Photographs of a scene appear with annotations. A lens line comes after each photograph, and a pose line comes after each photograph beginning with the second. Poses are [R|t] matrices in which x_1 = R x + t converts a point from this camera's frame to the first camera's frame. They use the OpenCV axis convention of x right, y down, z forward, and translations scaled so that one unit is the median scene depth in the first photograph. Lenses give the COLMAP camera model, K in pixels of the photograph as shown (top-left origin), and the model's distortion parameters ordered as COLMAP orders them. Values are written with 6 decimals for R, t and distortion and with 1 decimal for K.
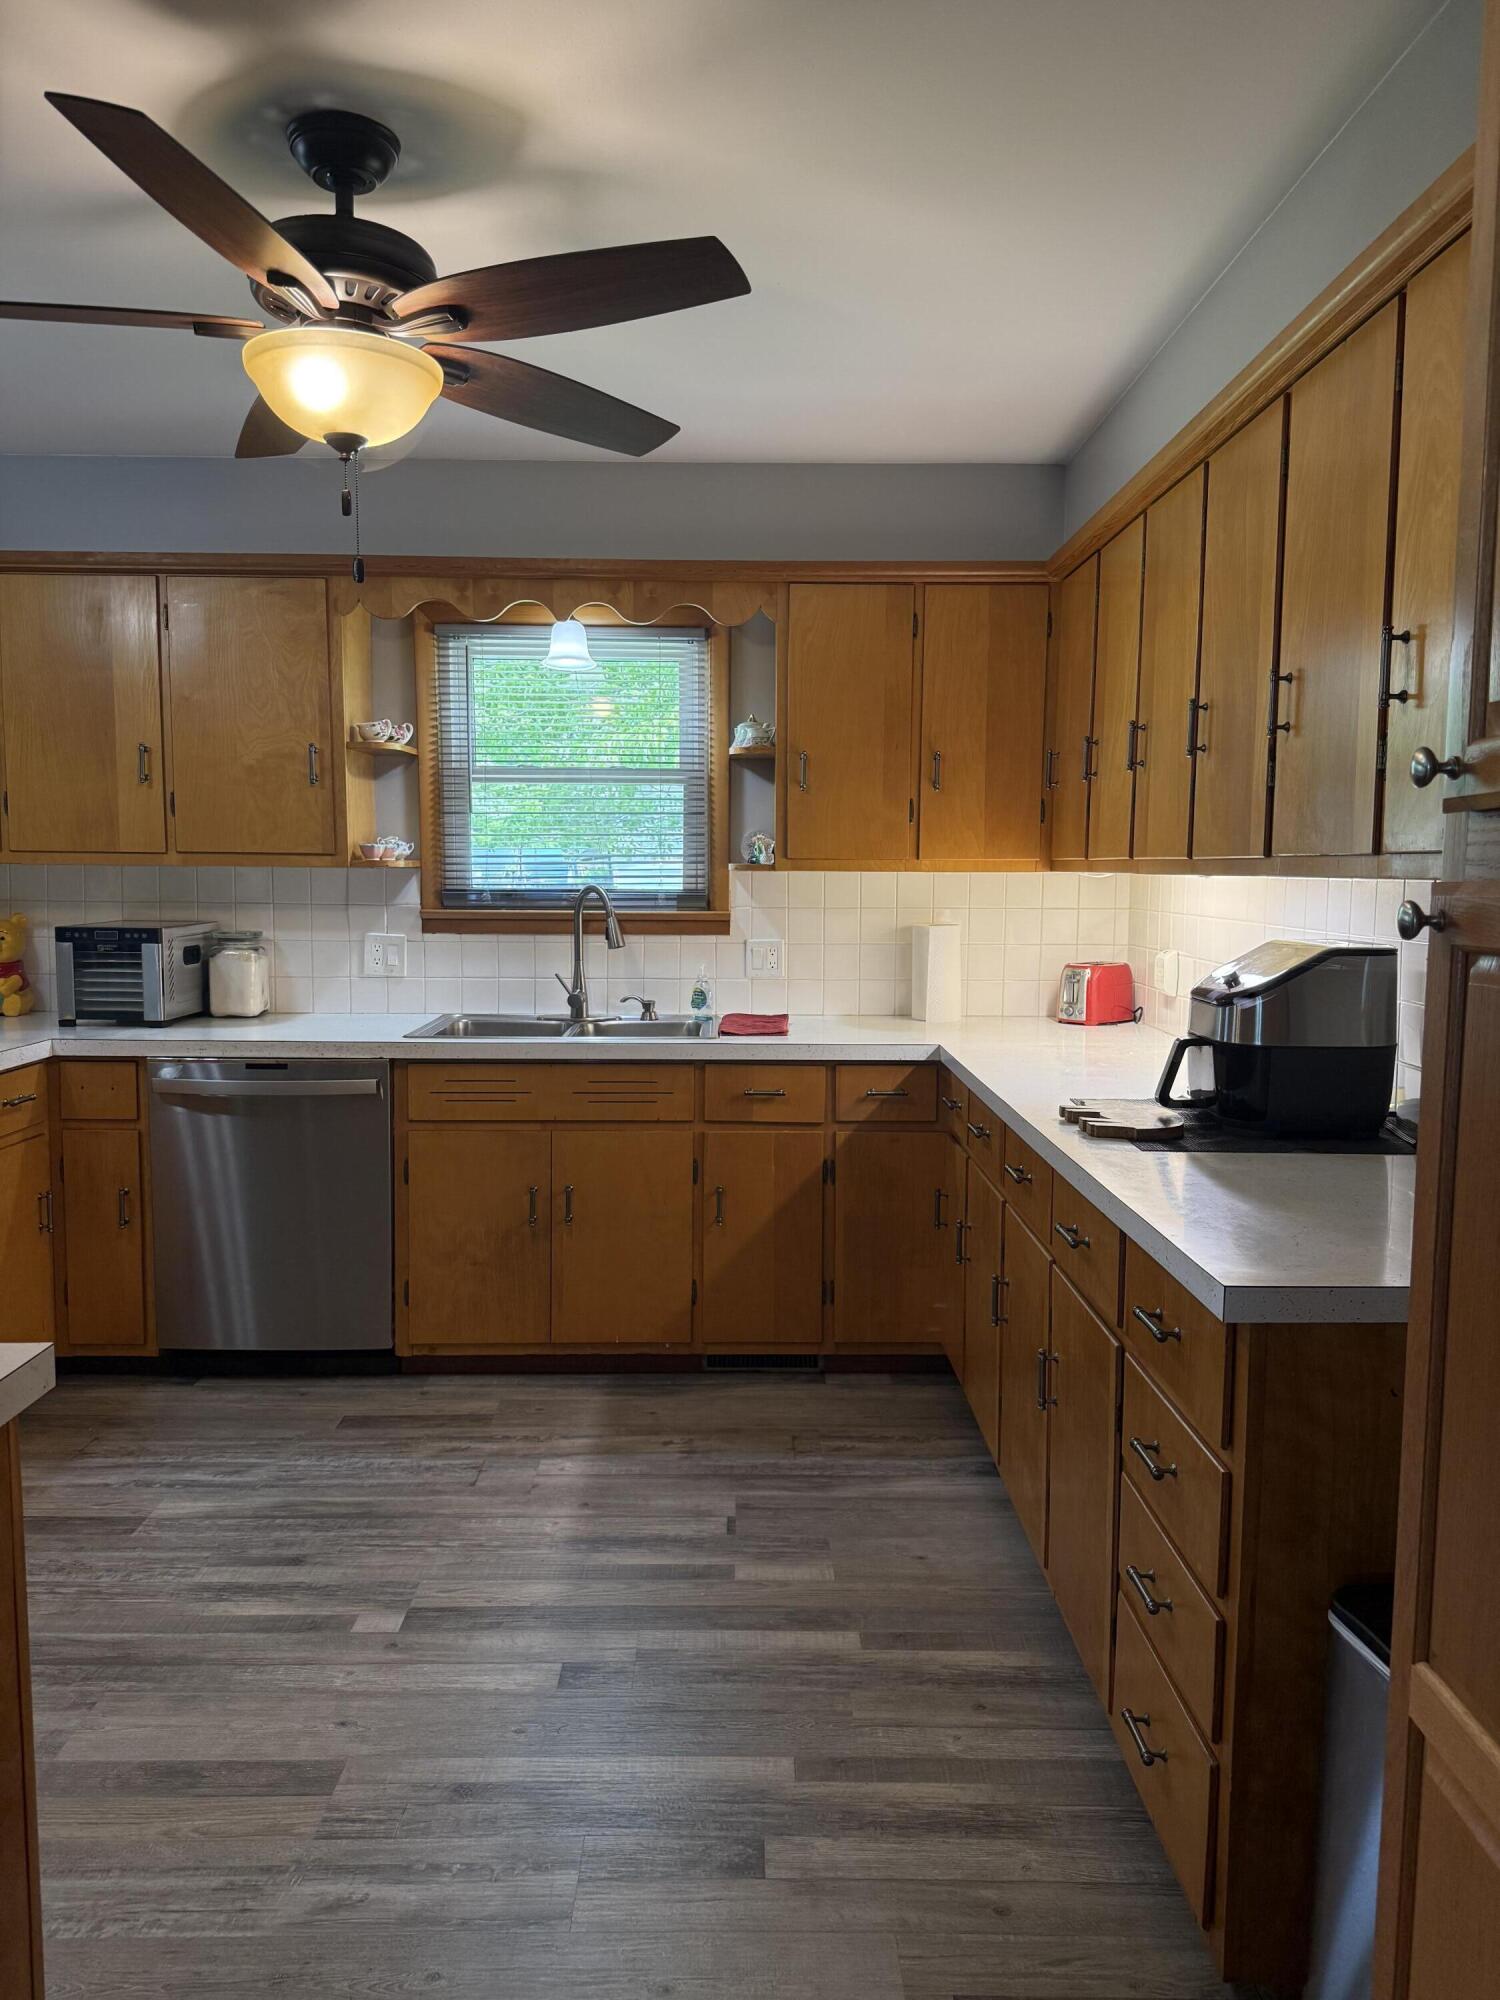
lens RADIAL K [[1418.2, 0, 750.0], [0, 1418.2, 1000.0], [0, 0, 1]] dist [0.004973, 0.000484]
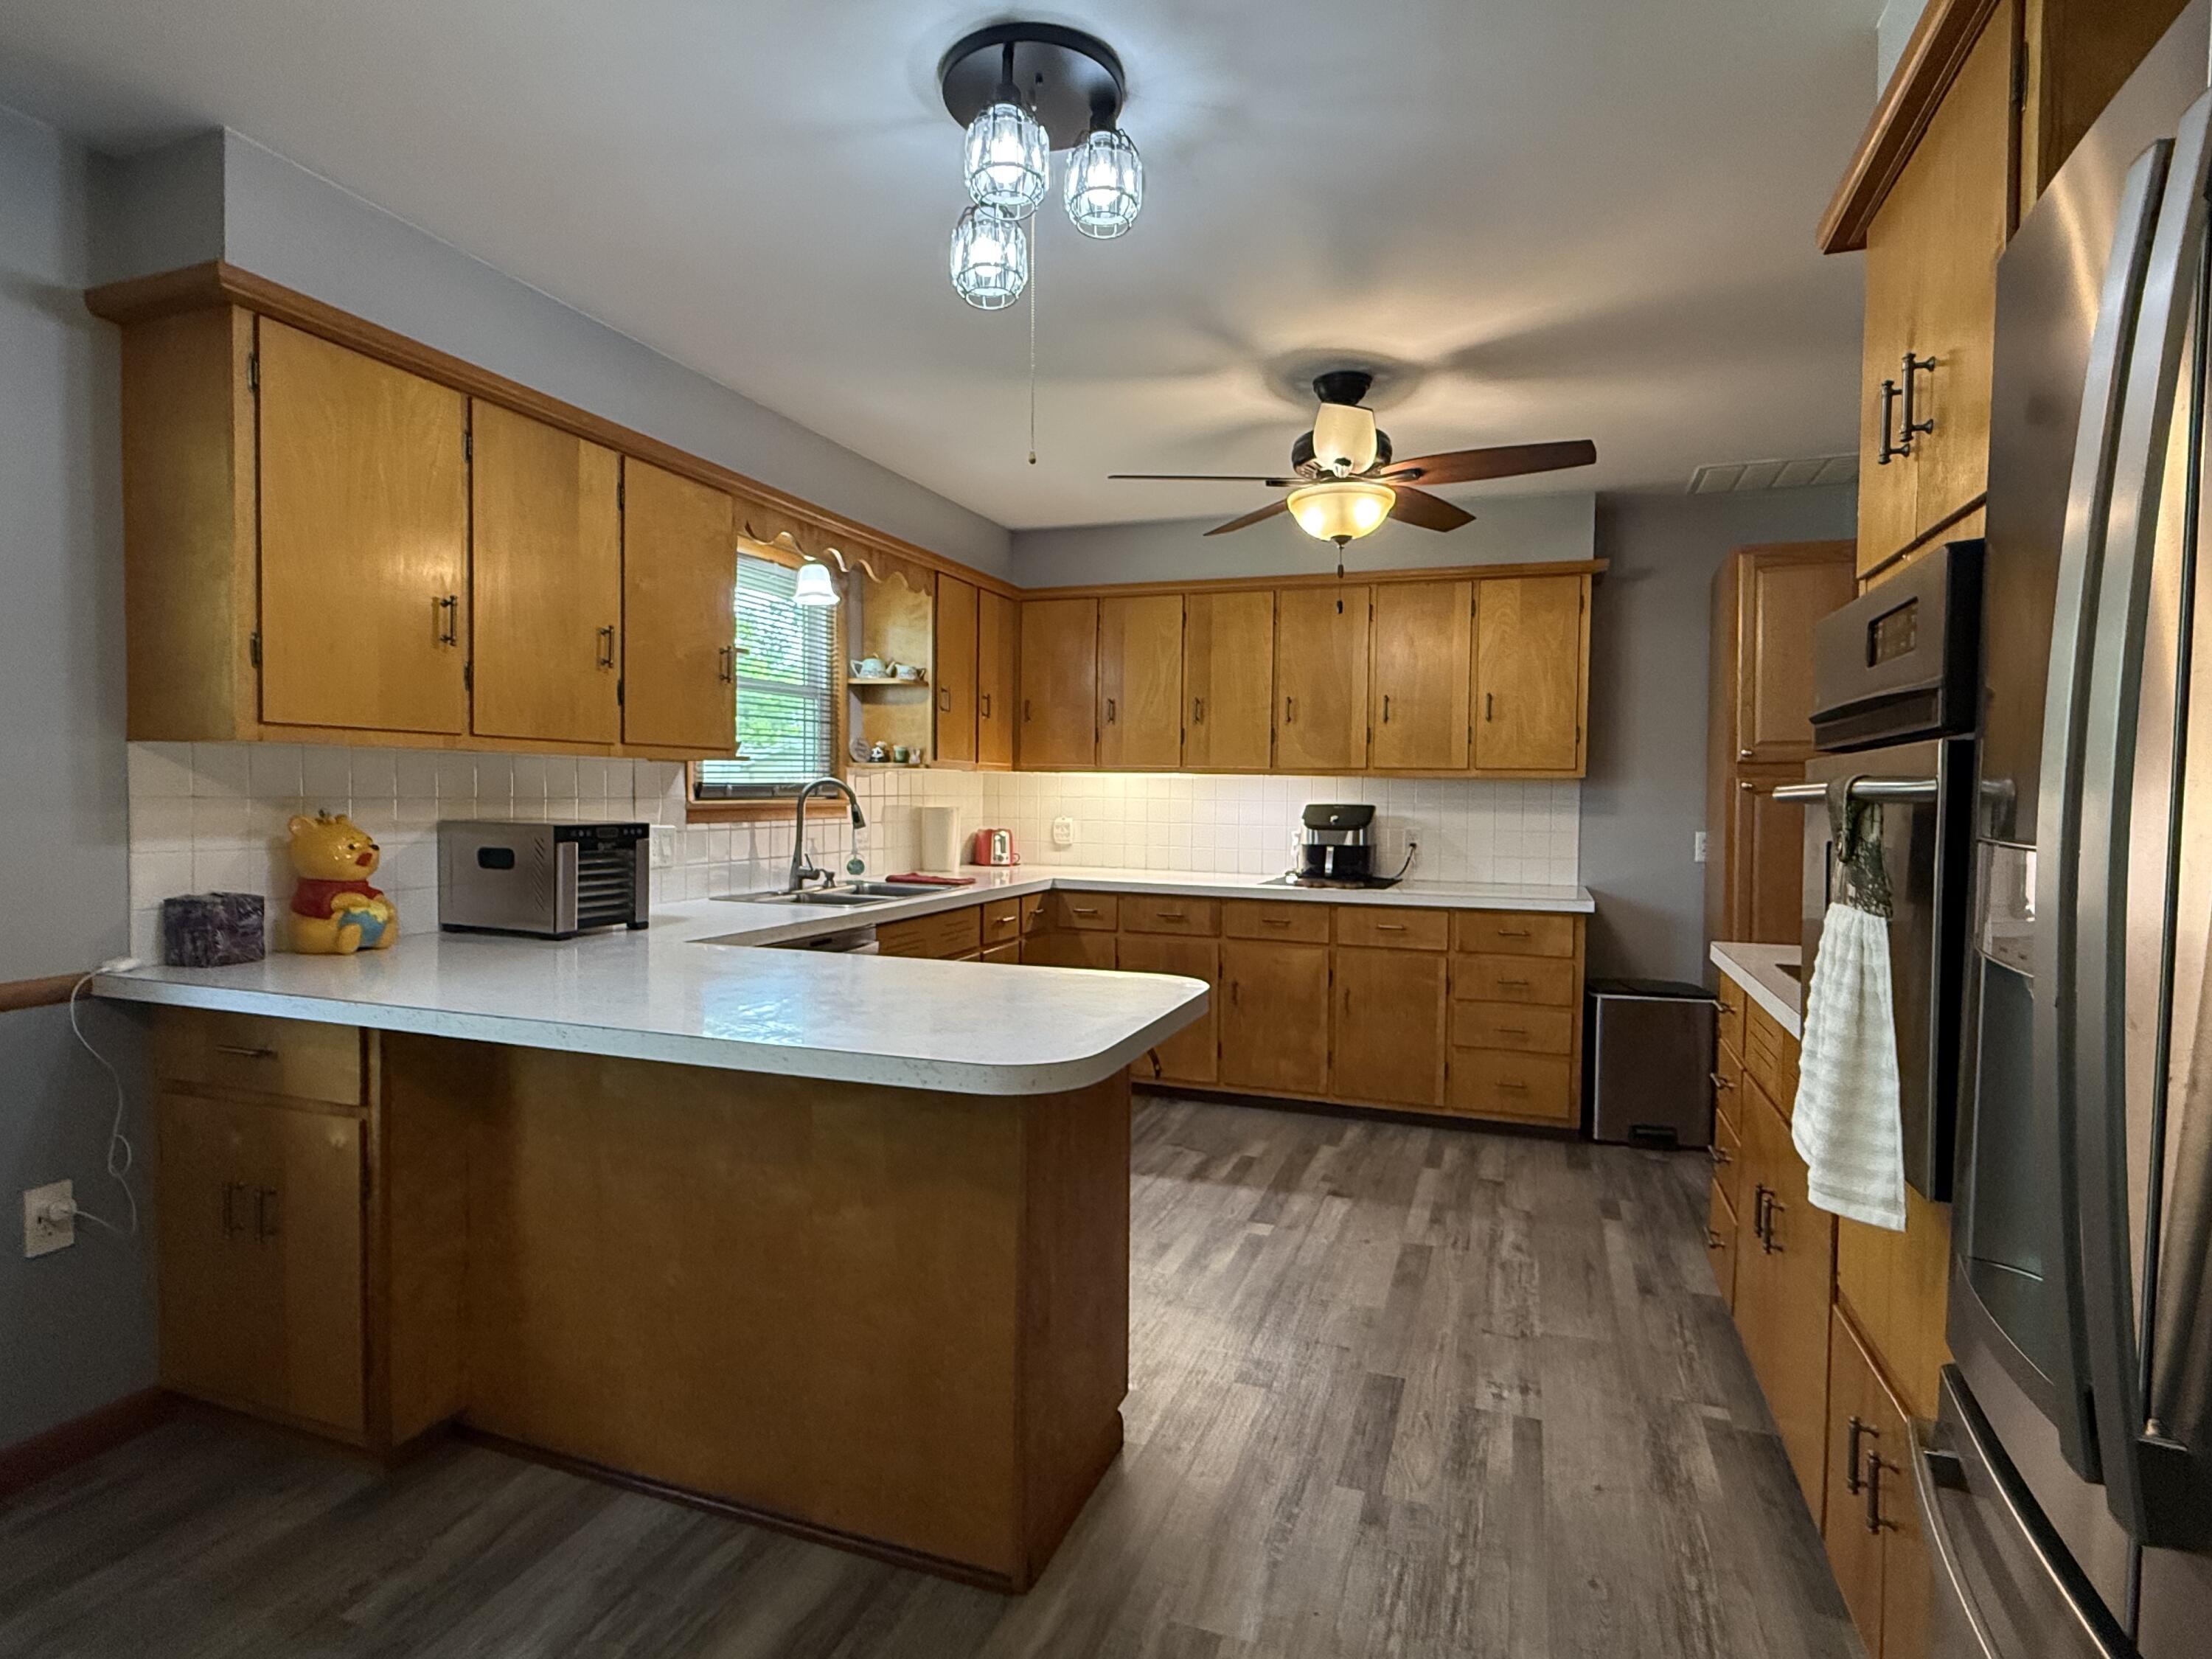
lens RADIAL K [[1146.0, 0, 1109.3], [0, 1146.0, 830.1], [0, 0, 1]] dist [0.000343, -0.000339]
pose [[0.355694, -0.037425, 0.933853, -1.018334], [0.074846, 0.997129, 0.011453, -0.031452], [-0.931601, 0.065821, 0.357474, 0.437948]]
